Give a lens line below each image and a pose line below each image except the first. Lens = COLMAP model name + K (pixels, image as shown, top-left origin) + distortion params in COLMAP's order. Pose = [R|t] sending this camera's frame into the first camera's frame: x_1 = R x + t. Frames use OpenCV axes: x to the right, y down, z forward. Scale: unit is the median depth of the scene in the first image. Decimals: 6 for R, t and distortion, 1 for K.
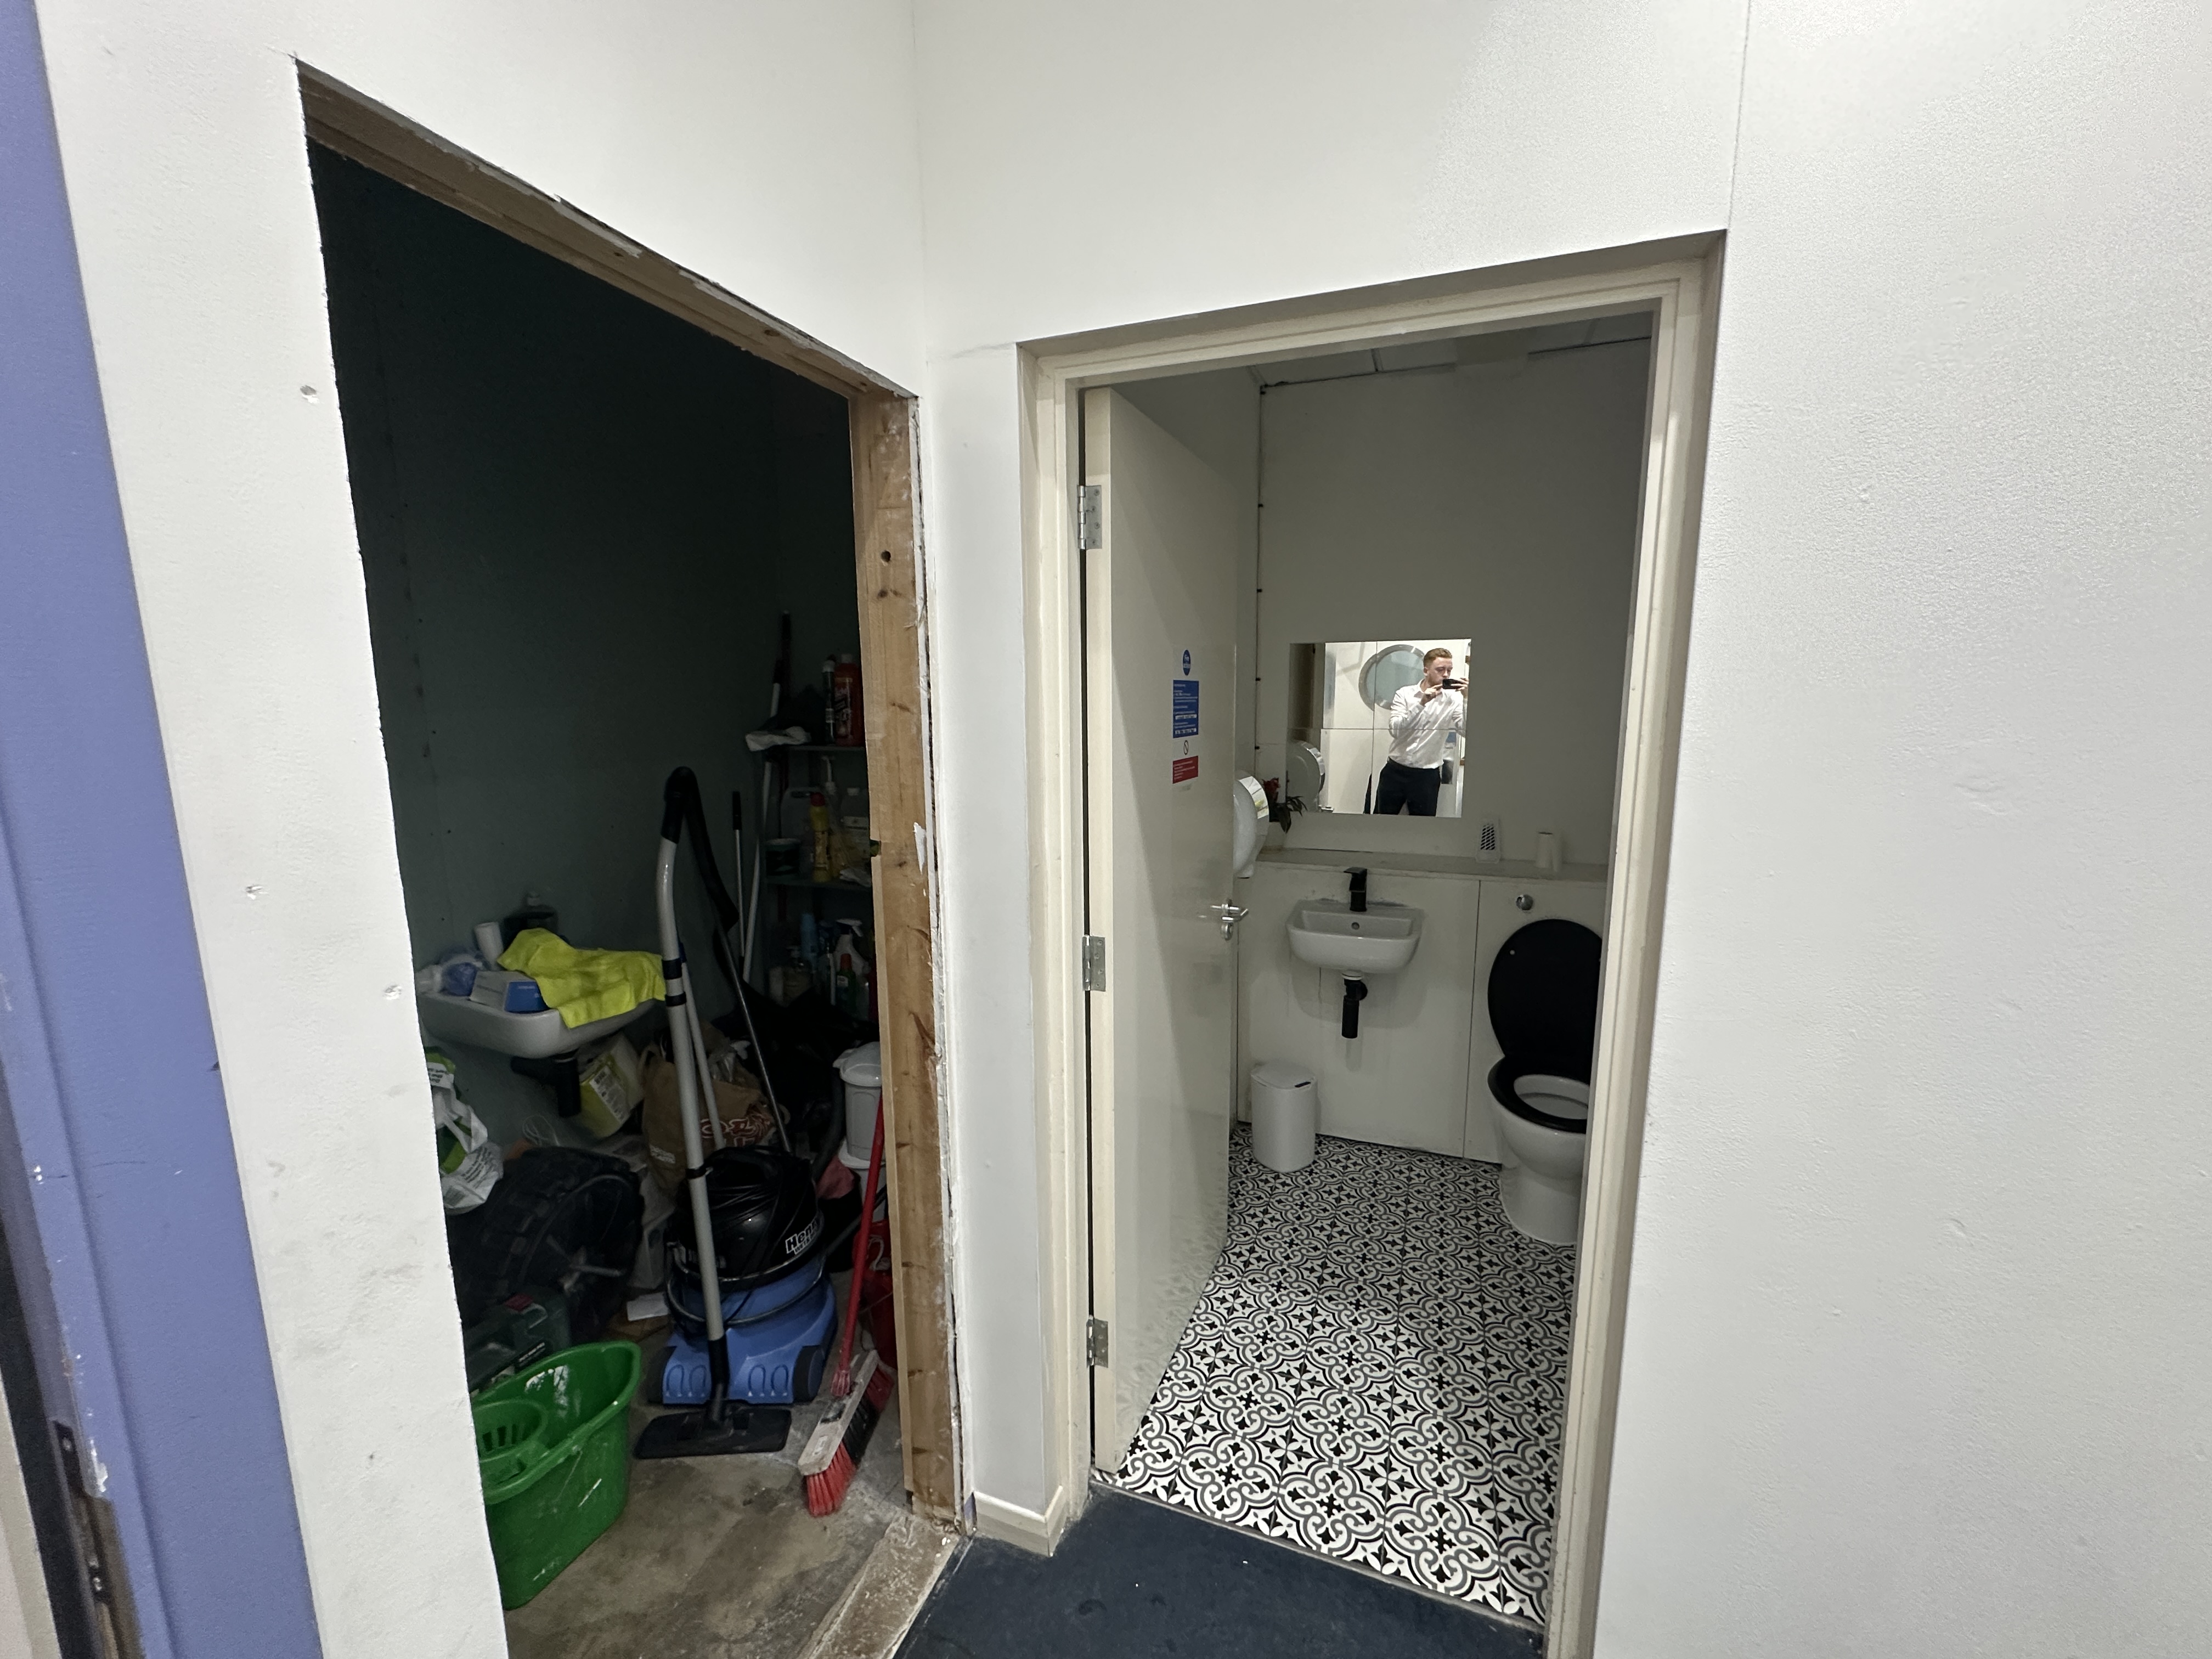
lens RADIAL K [[878.8, 0, 1104.5], [0, 878.8, 830.0], [0, 0, 1]] dist [-0.007409, 0.000695]
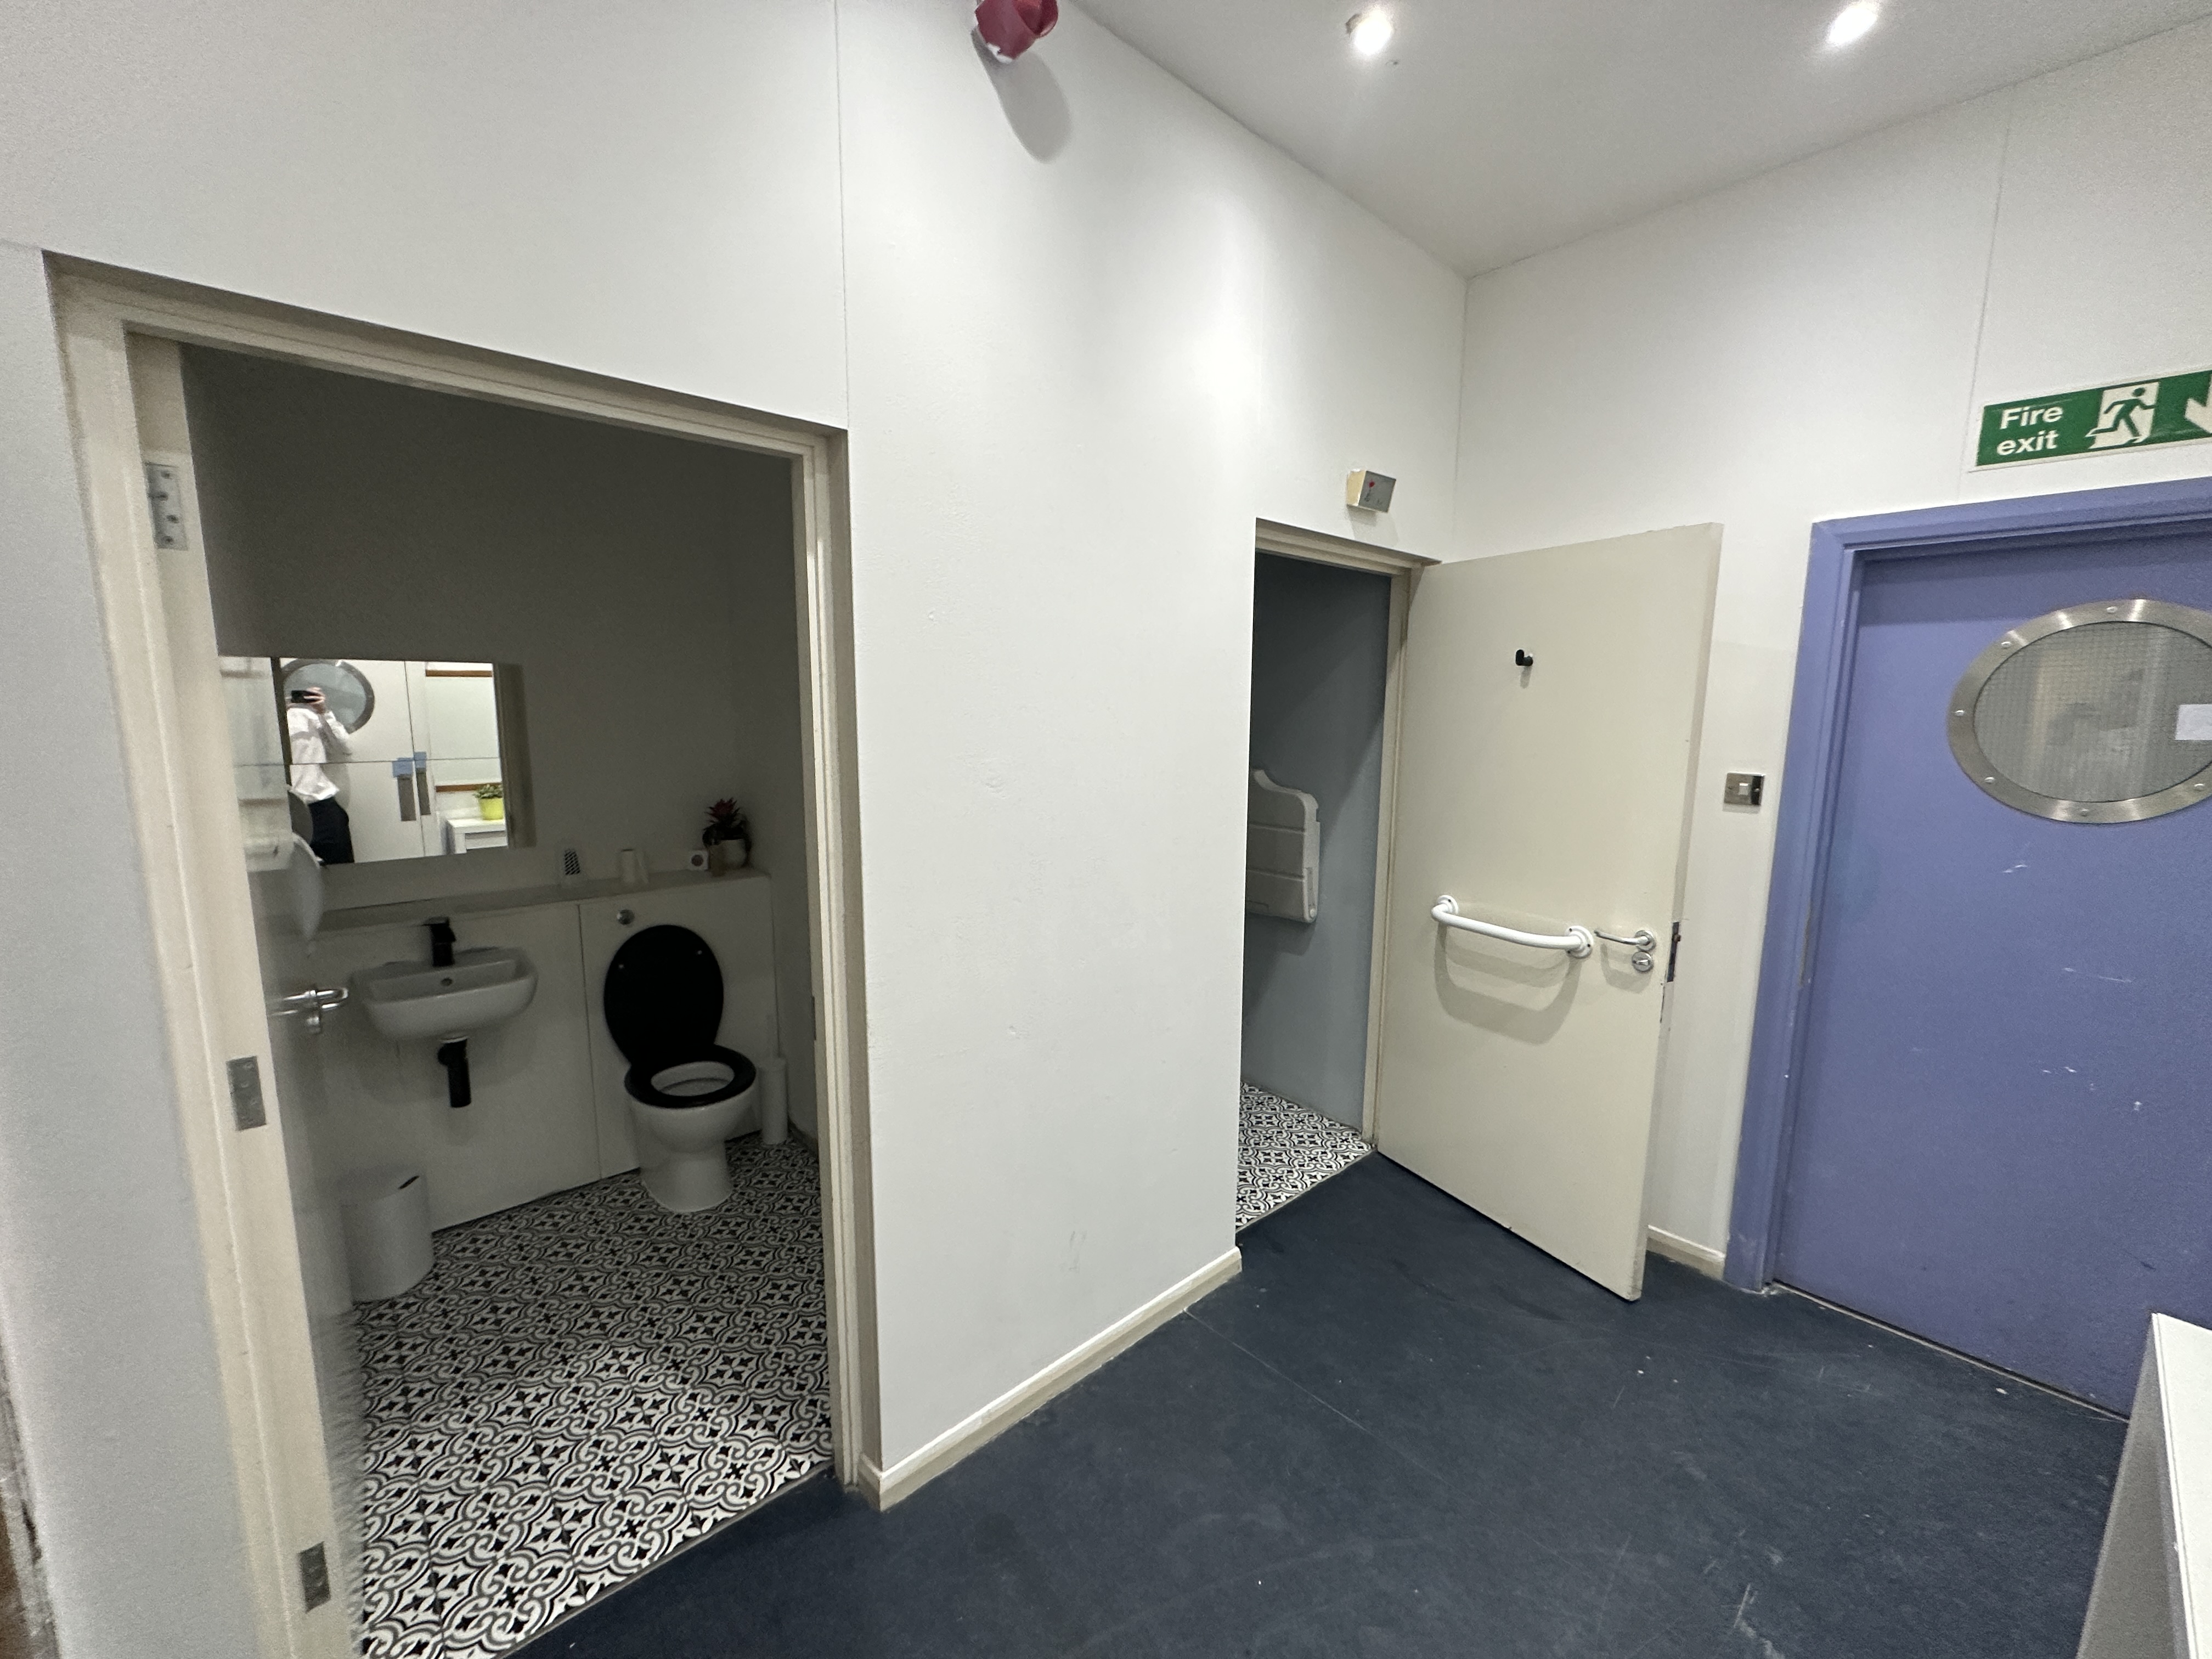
lens RADIAL K [[878.8, 0, 1104.5], [0, 878.8, 829.2], [0, 0, 1]] dist [-0.007409, 0.000695]
pose [[0.456435, -0.117762, 0.881930, -0.179921], [0.131059, 0.989289, 0.064269, -0.014666], [-0.880052, 0.086250, 0.466979, -0.015926]]
